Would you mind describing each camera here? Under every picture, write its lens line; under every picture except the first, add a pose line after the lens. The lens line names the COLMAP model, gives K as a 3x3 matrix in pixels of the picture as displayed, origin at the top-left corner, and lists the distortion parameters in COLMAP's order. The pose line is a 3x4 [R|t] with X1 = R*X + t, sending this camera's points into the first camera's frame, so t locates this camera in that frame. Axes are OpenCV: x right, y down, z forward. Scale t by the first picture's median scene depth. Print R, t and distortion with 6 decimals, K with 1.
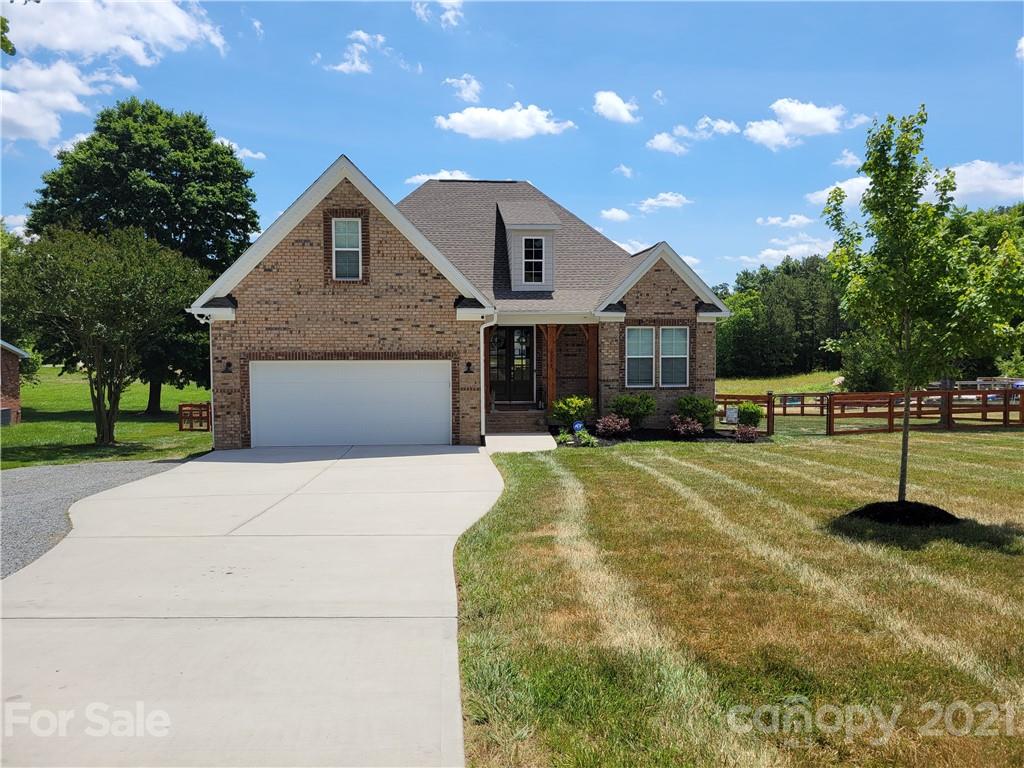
lens RADIAL K [[768.0, 0, 510.5], [0, 768.0, 373.8], [0, 0, 1]] dist [0.048679, -0.026657]
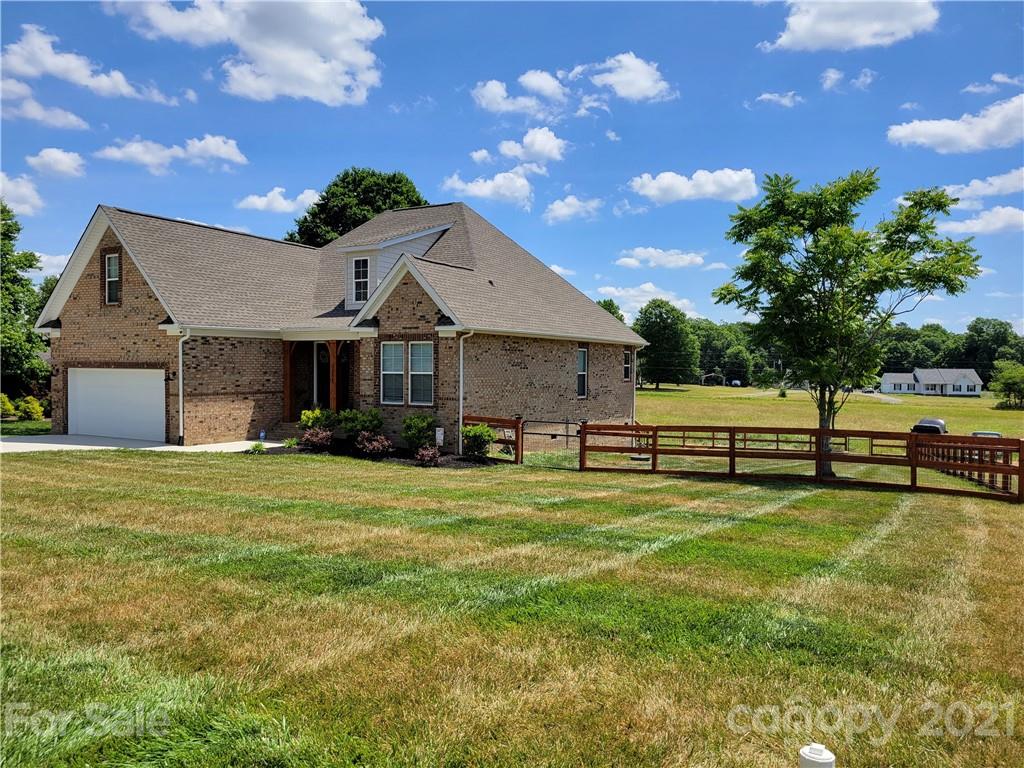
lens RADIAL K [[768.0, 0, 501.9], [0, 768.0, 384.5], [0, 0, 1]] dist [0.048679, -0.026657]
pose [[0.816568, 0.022924, -0.576795, 1.020933], [-0.038902, 0.999125, -0.015365, 0.002928], [0.575938, 0.034985, 0.816745, 0.341227]]
